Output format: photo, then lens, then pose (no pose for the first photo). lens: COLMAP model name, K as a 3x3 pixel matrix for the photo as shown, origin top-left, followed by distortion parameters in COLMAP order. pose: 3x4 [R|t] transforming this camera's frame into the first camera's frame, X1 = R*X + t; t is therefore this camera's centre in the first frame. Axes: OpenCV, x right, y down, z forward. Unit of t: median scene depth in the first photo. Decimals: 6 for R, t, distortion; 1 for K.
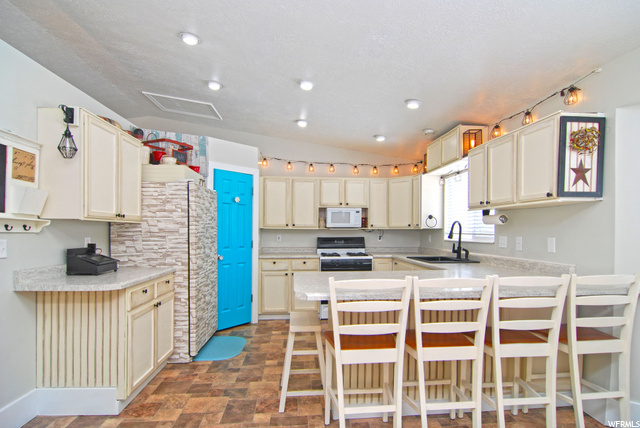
lens RADIAL K [[346.0, 0, 325.8], [0, 346.0, 216.2], [0, 0, 1]] dist [-0.006839, -0.005818]
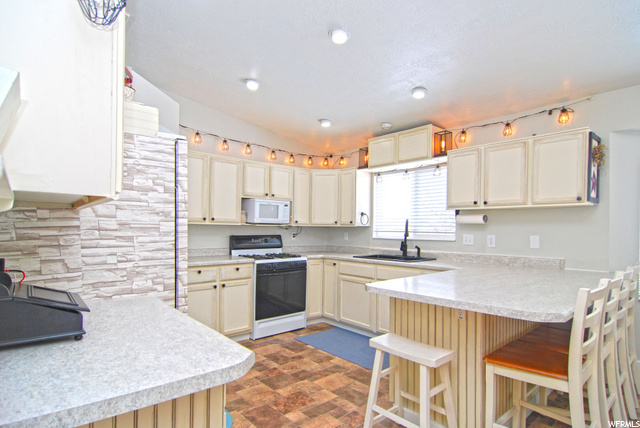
lens RADIAL K [[346.0, 0, 333.5], [0, 346.0, 220.8], [0, 0, 1]] dist [-0.006839, -0.005818]
pose [[0.815188, 0.018109, 0.578913, -0.480902], [-0.031895, 0.999398, 0.013650, 0.015377], [-0.578317, -0.029592, 0.815275, 0.375262]]
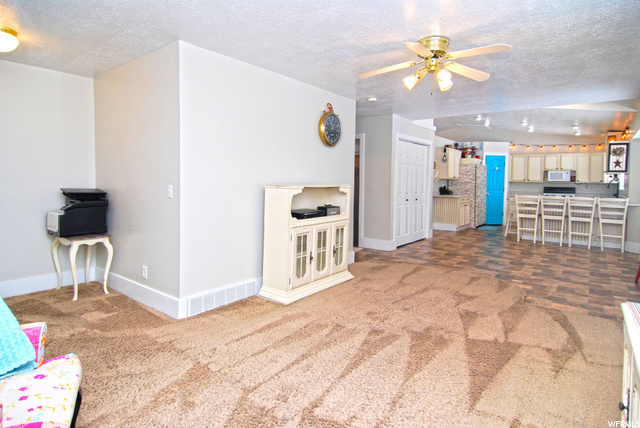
lens RADIAL K [[346.0, 0, 336.3], [0, 346.0, 199.1], [0, 0, 1]] dist [-0.006839, -0.005818]
pose [[0.742931, 0.046795, -0.667731, 0.641169], [0.013298, 0.996325, 0.084618, -0.072078], [0.669236, -0.071744, 0.739578, -1.834480]]
